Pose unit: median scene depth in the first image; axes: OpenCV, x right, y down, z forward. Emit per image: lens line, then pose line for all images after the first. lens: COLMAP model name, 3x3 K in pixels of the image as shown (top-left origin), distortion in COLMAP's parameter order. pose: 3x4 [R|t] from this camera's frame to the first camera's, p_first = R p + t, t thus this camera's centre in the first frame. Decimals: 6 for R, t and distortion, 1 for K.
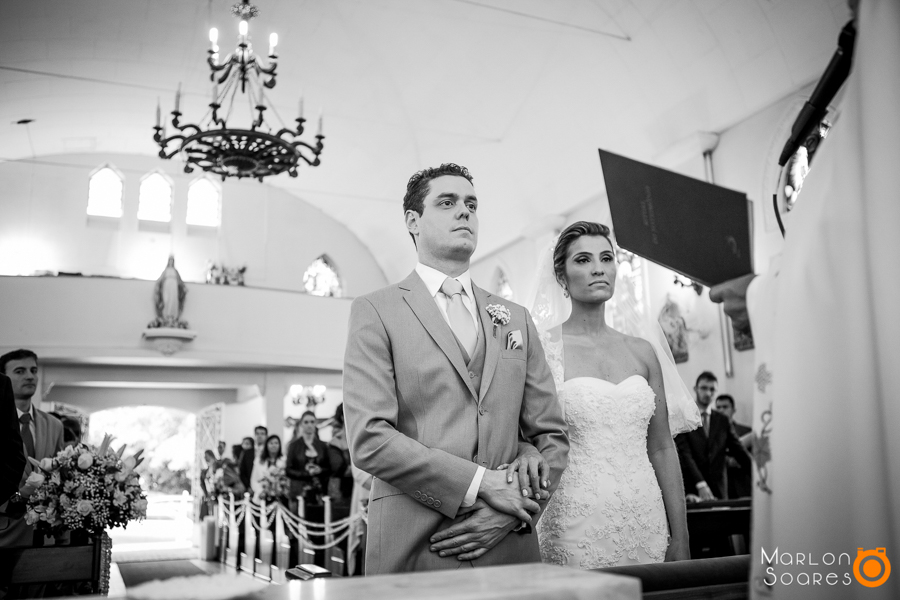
lens RADIAL K [[800.0, 0, 450.0], [0, 800.0, 300.0], [0, 0, 1]] dist [-0.052317, 0.011685]
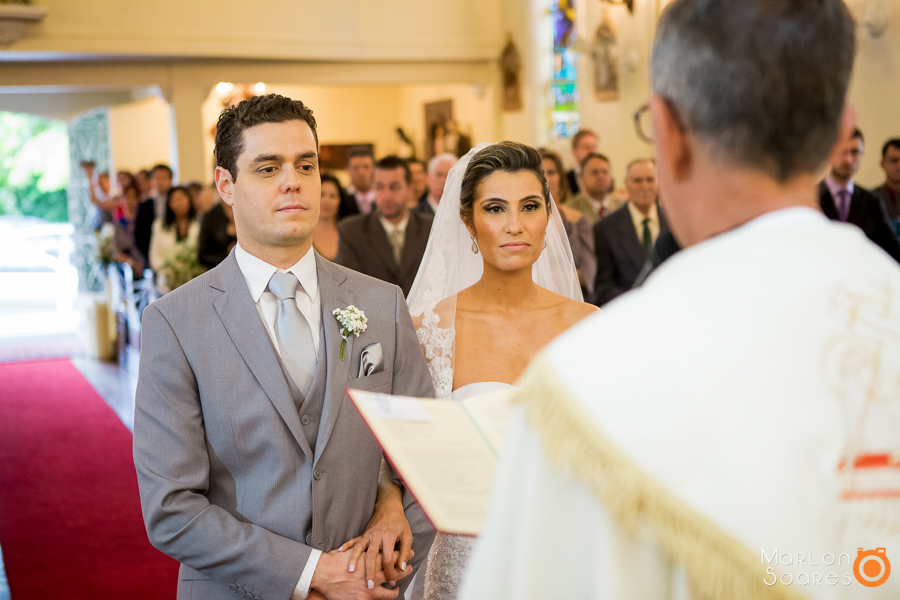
lens RADIAL K [[1366.7, 0, 450.0], [0, 1366.7, 300.0], [0, 0, 1]] dist [-0.269904, 1.135408]
pose [[0.998800, -0.009496, -0.048037, 0.206450], [0.024065, 0.949556, 0.312672, -0.373884], [0.042644, -0.313453, 0.948646, -0.132659]]
